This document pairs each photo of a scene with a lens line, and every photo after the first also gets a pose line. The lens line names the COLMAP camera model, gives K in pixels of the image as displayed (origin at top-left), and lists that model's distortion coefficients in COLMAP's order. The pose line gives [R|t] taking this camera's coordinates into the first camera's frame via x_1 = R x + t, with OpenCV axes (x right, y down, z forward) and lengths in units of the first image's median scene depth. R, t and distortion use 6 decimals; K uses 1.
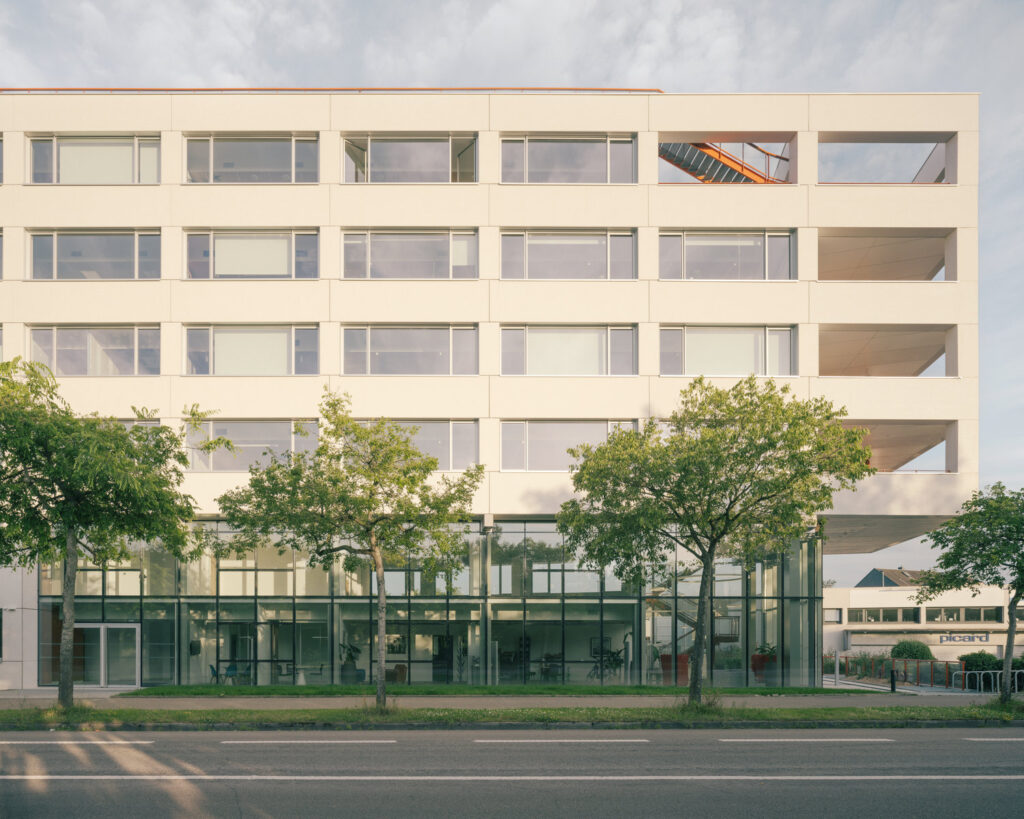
lens RADIAL K [[992.0, 0, 754.2], [0, 992.0, -87.7], [0, 0, 1]] dist [0.014903, -0.001916]
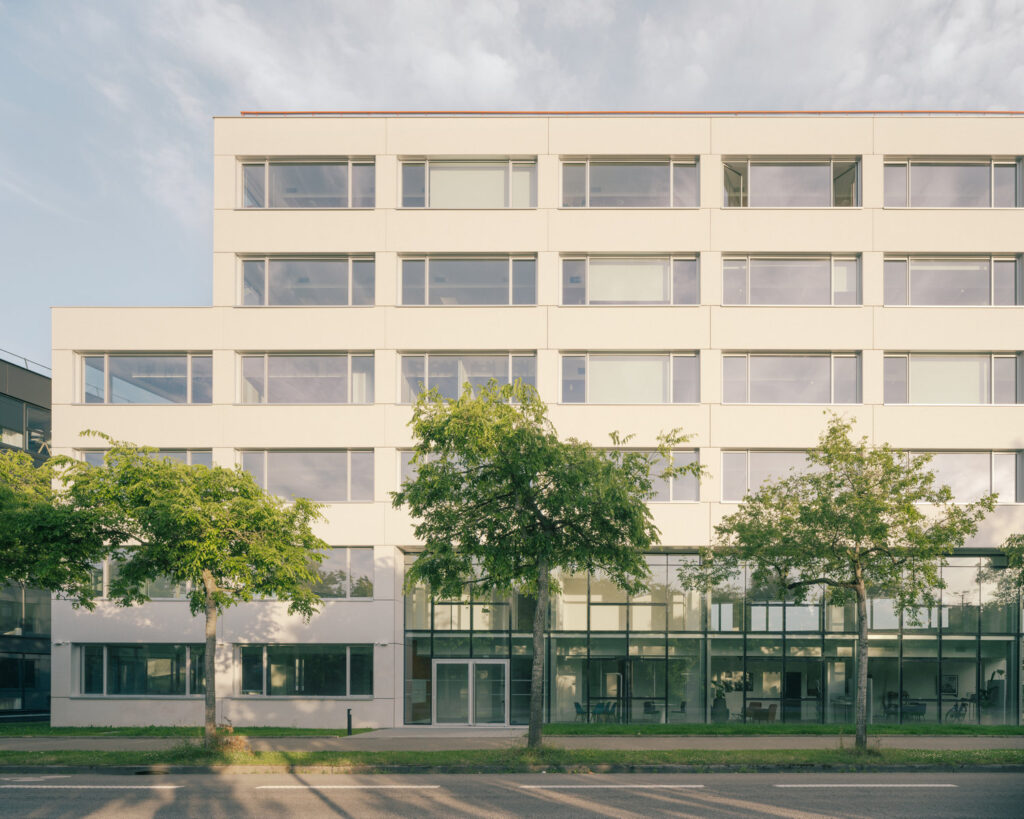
lens RADIAL K [[992.0, 0, 754.2], [0, 992.0, -87.7], [0, 0, 1]] dist [0.014903, -0.001916]
pose [[0.999997, -0.002489, 0.000716, -0.373948], [0.002504, 0.999753, -0.022063, 0.000394], [-0.000661, 0.022065, 0.999756, 0.005537]]
